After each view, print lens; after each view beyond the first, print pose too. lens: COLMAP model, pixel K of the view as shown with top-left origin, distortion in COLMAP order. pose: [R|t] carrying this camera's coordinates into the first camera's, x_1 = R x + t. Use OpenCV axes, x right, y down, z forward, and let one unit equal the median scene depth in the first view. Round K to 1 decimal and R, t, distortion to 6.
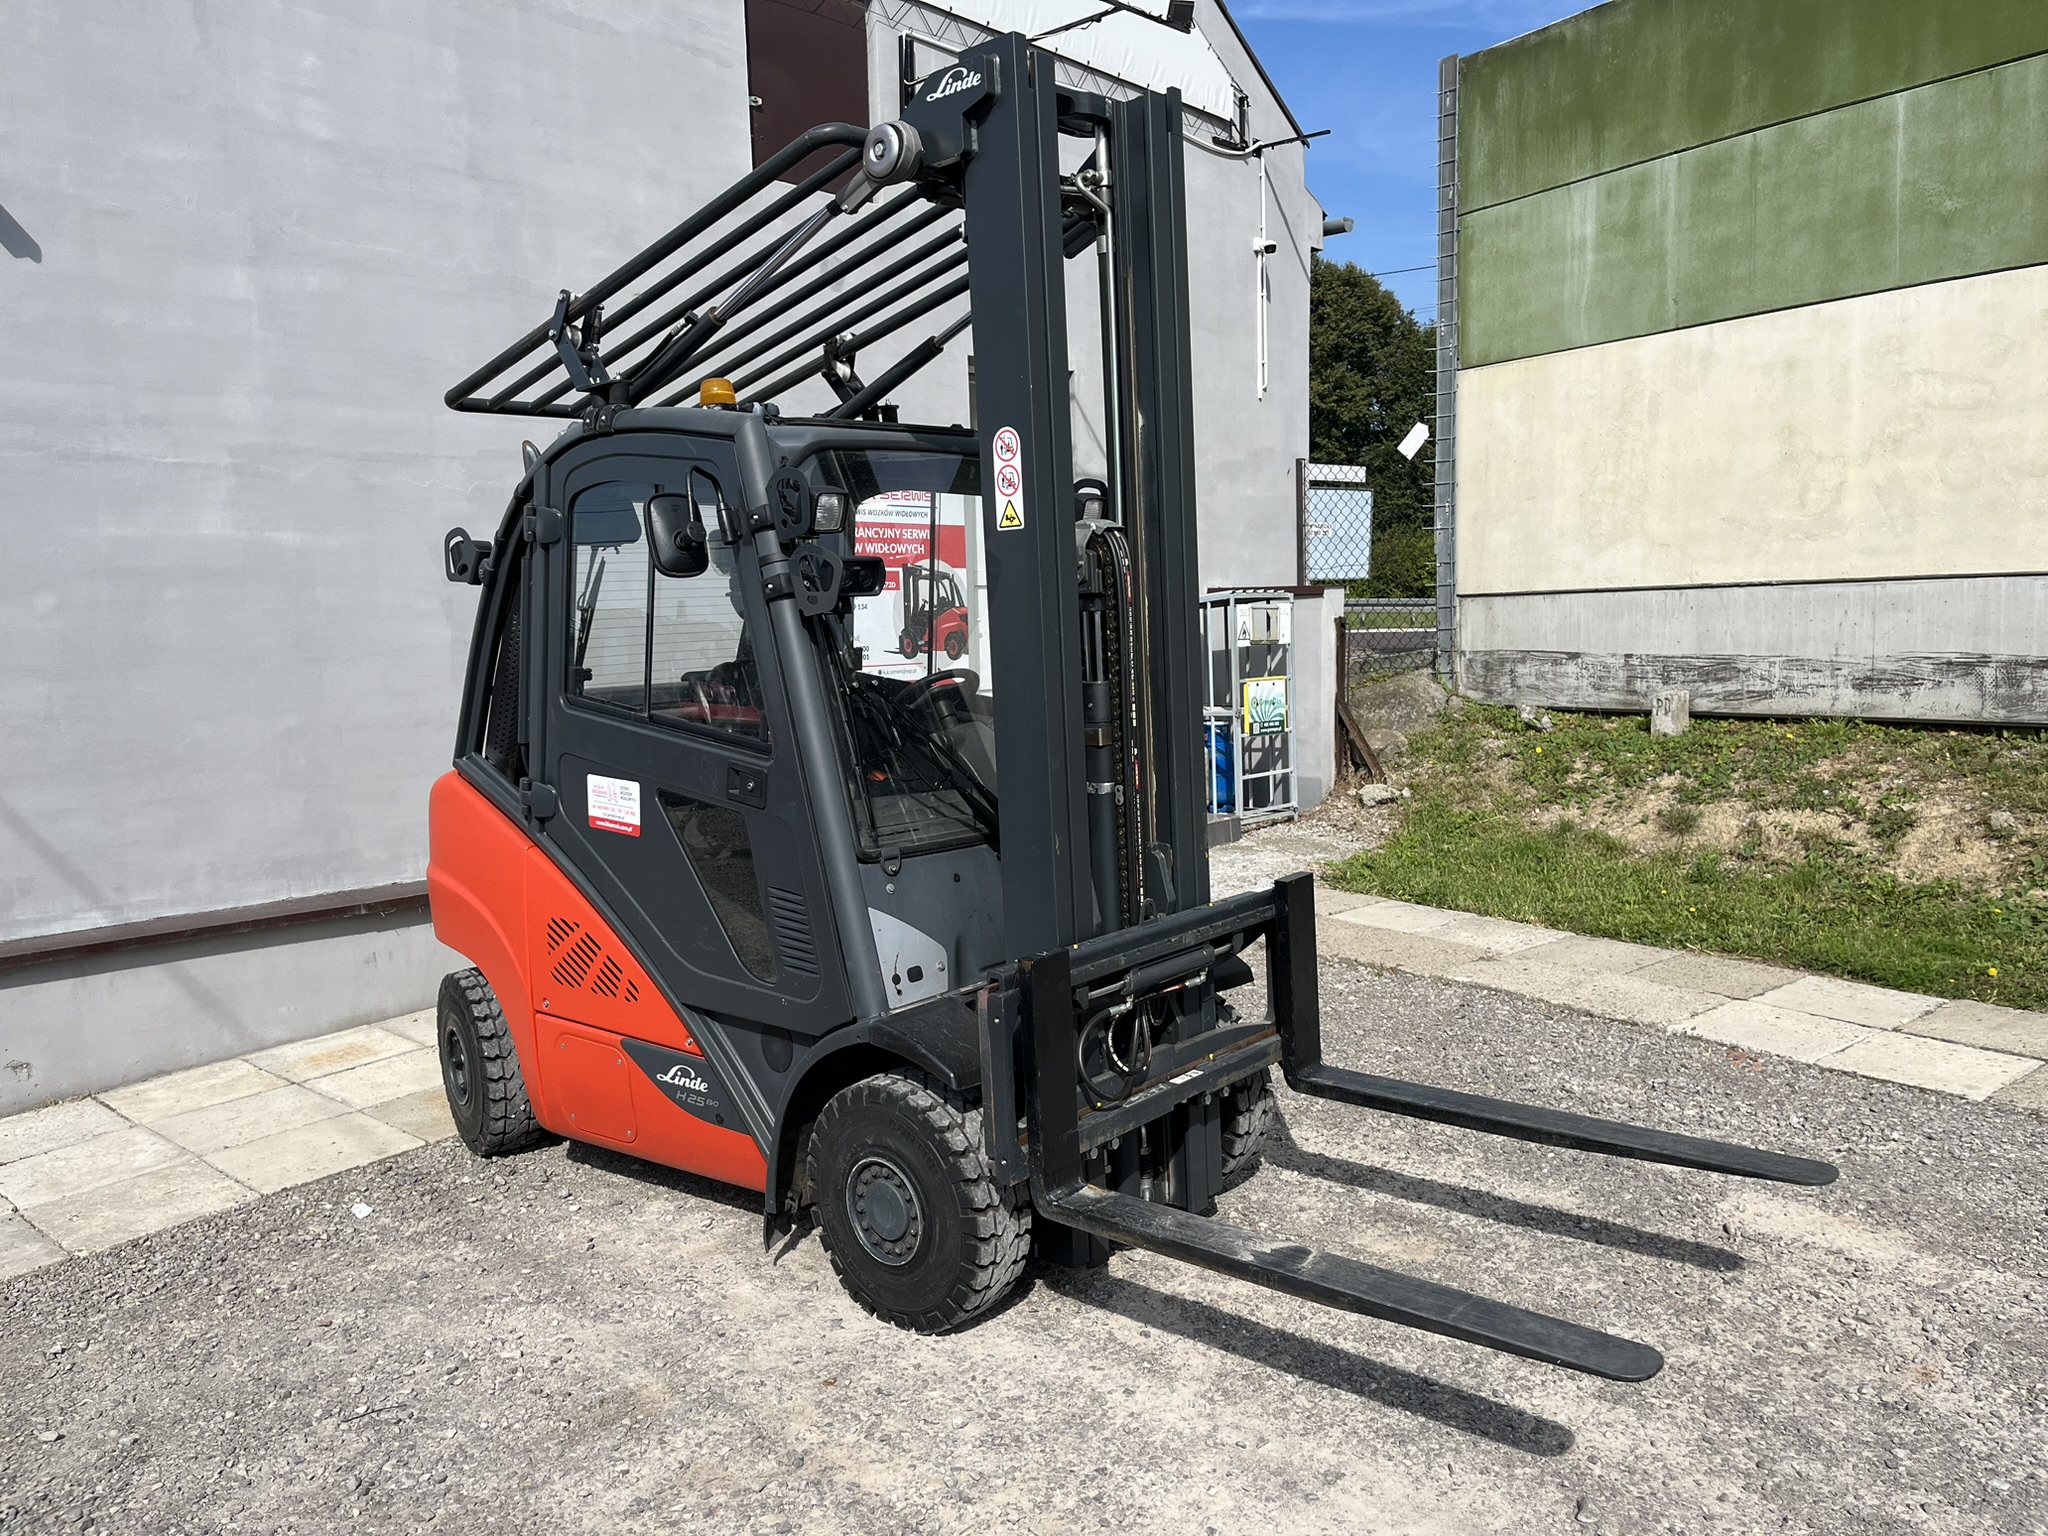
lens RADIAL K [[1554.7, 0, 1003.4], [0, 1554.7, 778.2], [0, 0, 1]] dist [0.084697, -0.122594]
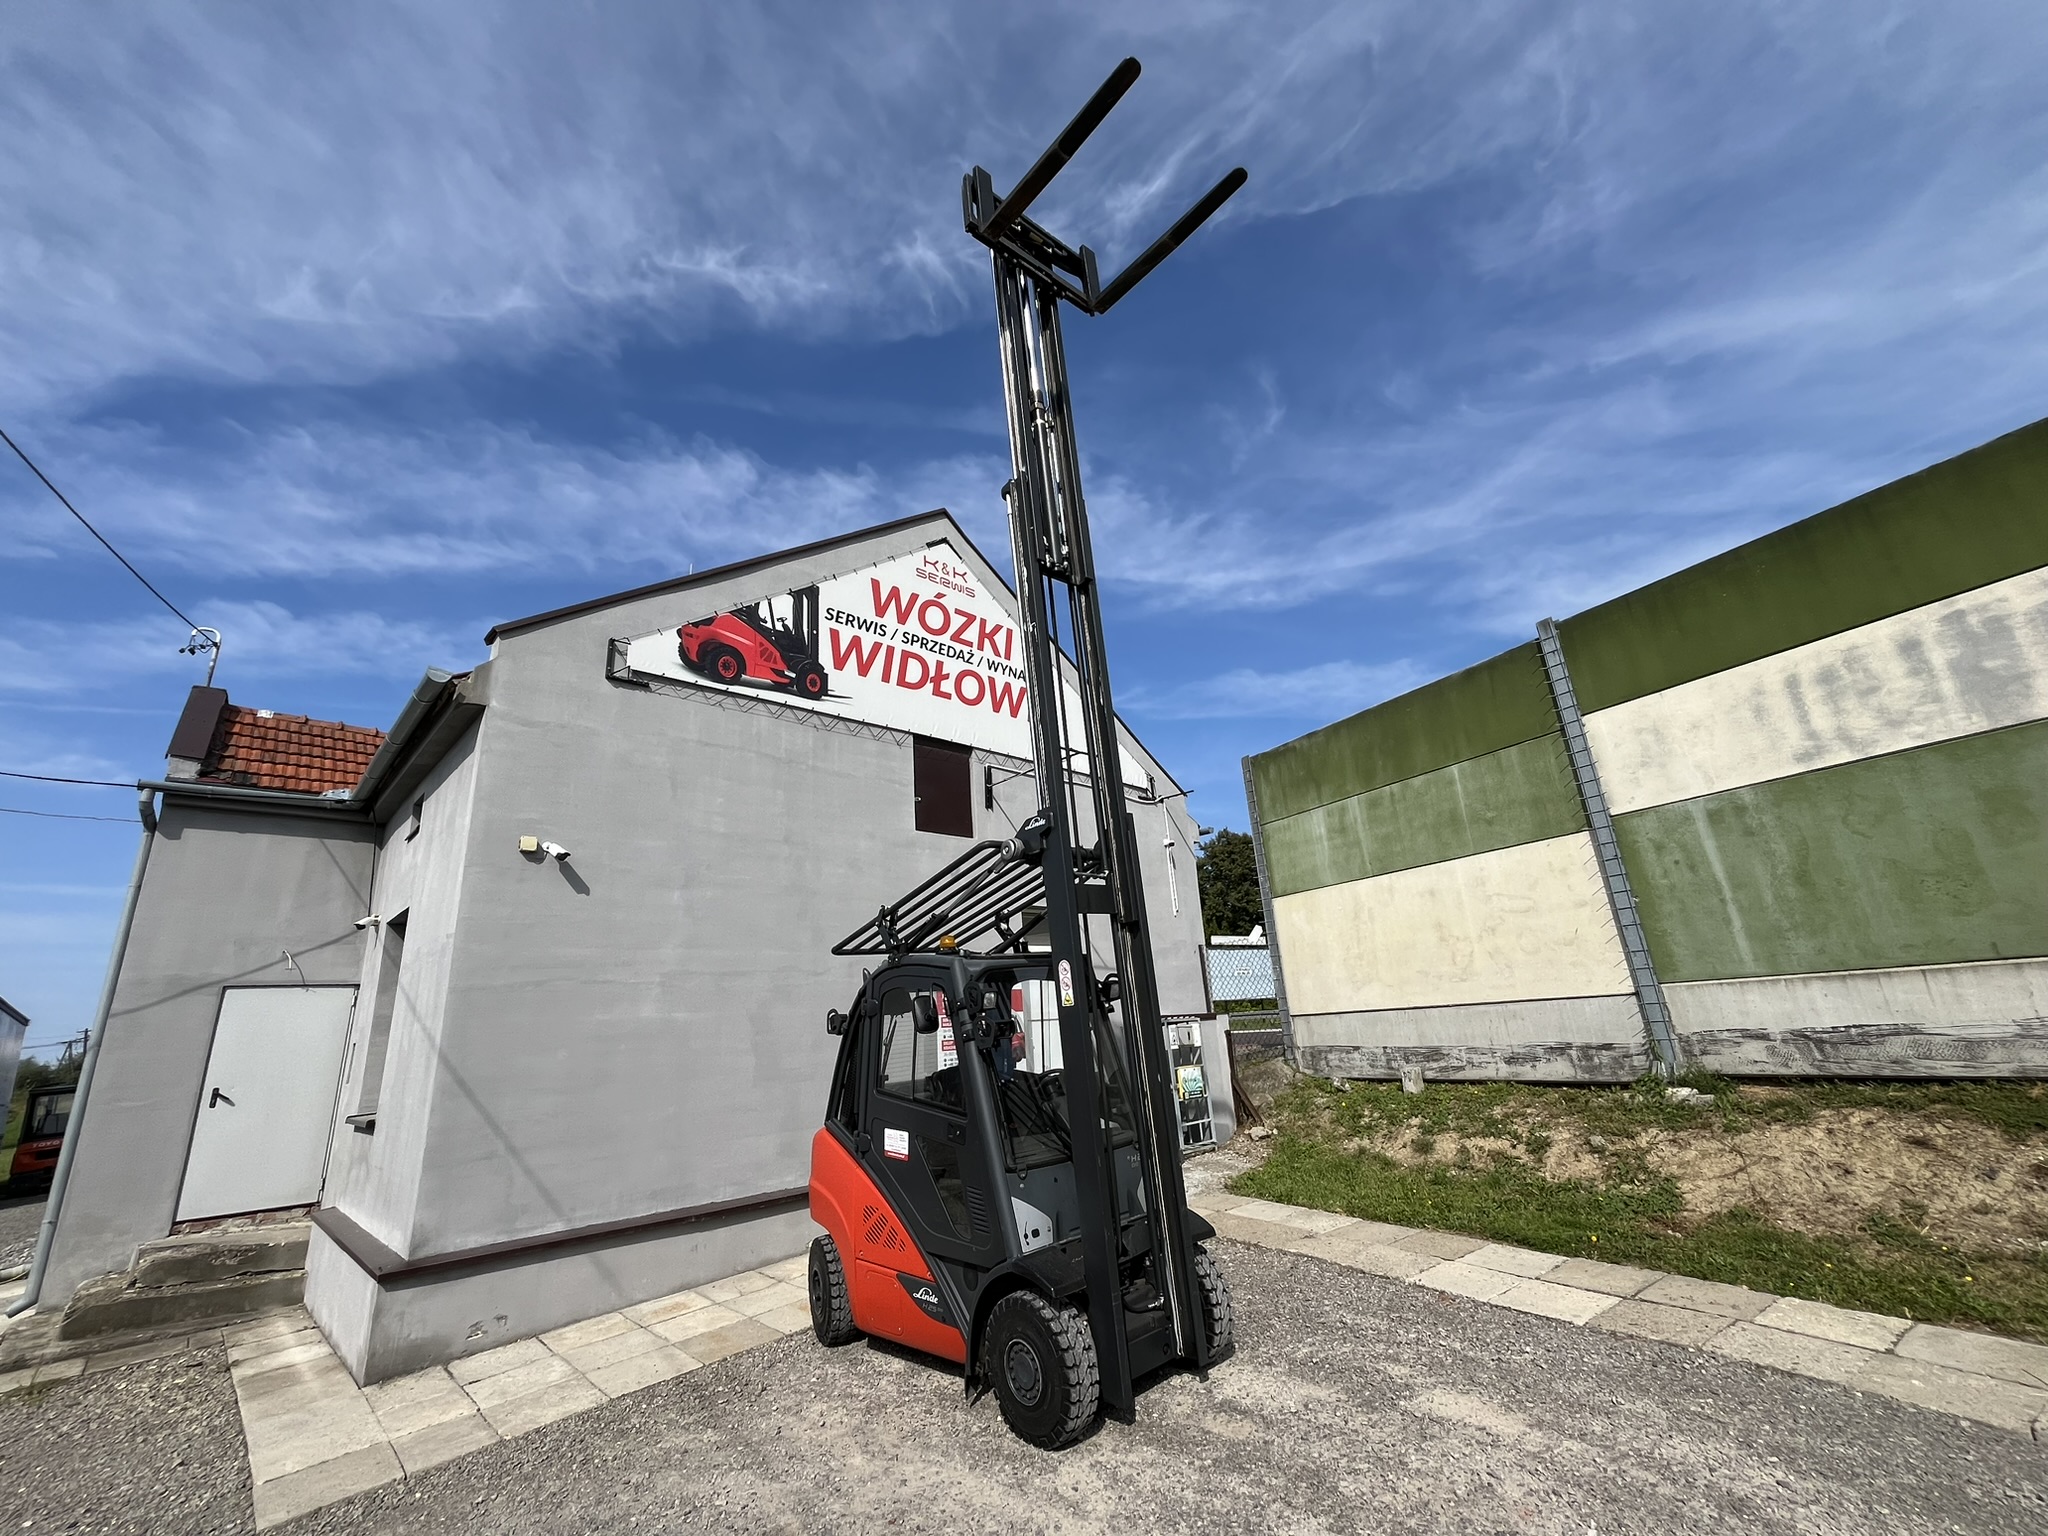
lens RADIAL K [[827.6, 0, 1017.3], [0, 827.6, 764.7], [0, 0, 1]] dist [-0.002782, -0.000371]
pose [[0.996424, -0.055728, -0.063511, 0.054719], [0.025976, 0.917301, -0.397346, -0.008916], [0.080402, 0.394276, 0.915468, -0.068082]]
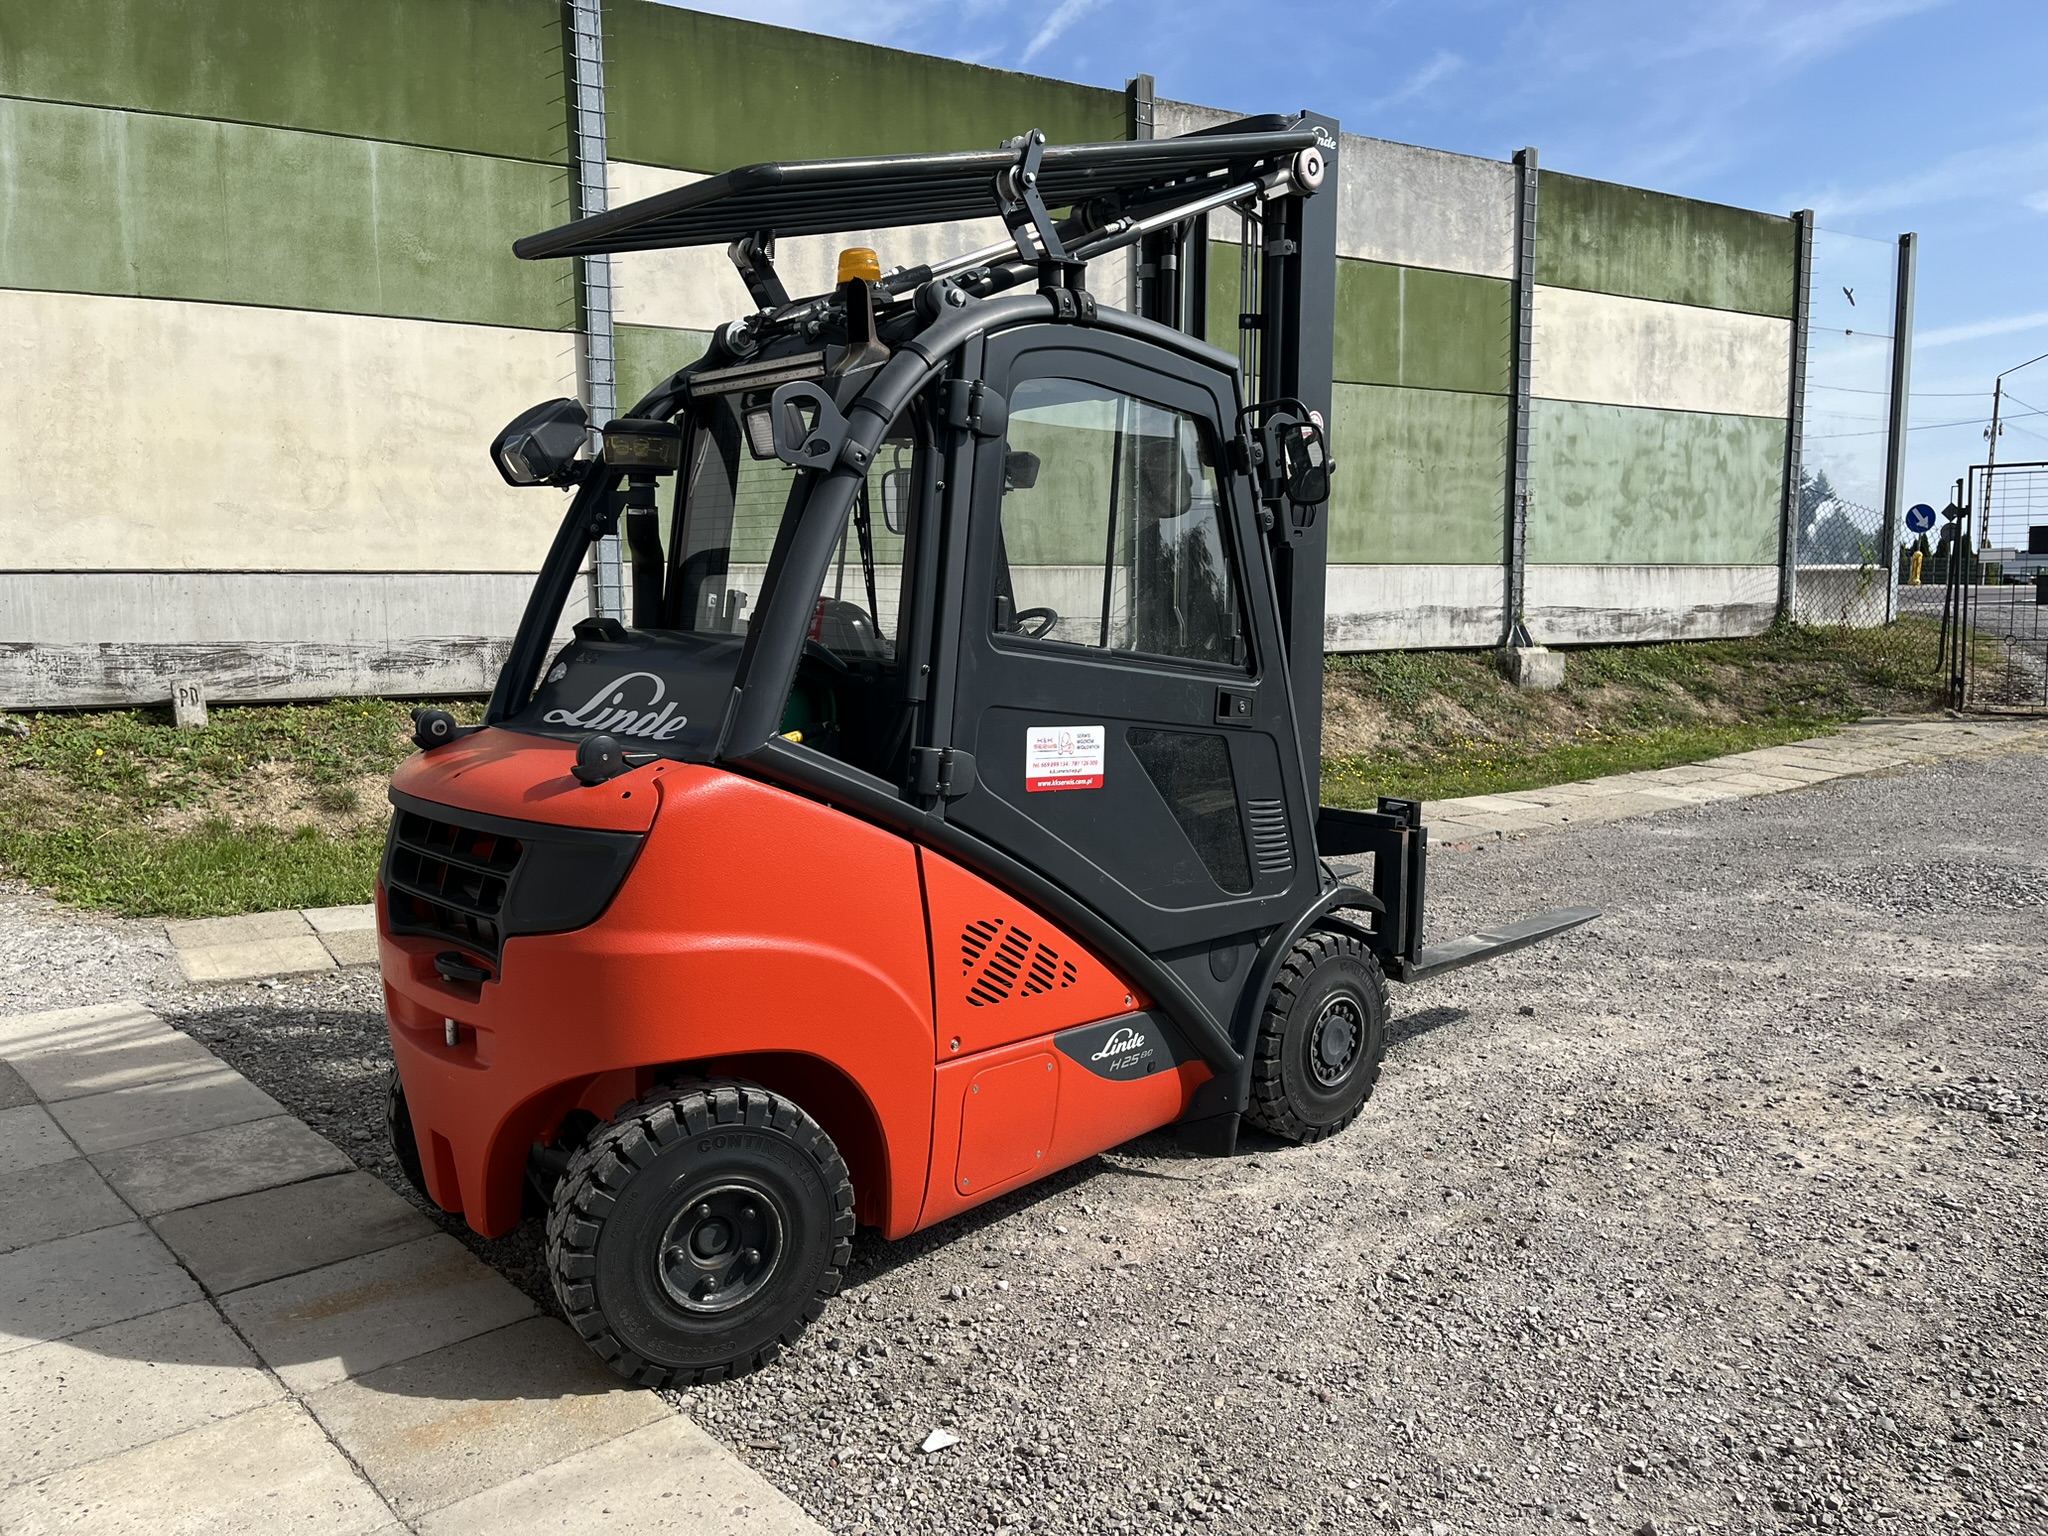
lens RADIAL K [[1554.7, 0, 1019.6], [0, 1554.7, 766.8], [0, 0, 1]] dist [0.084697, -0.122594]
pose [[0.075494, -0.079451, 0.993976, -0.552301], [0.105391, 0.991873, 0.071278, -0.020846], [-0.991561, 0.099375, 0.083254, 0.481307]]
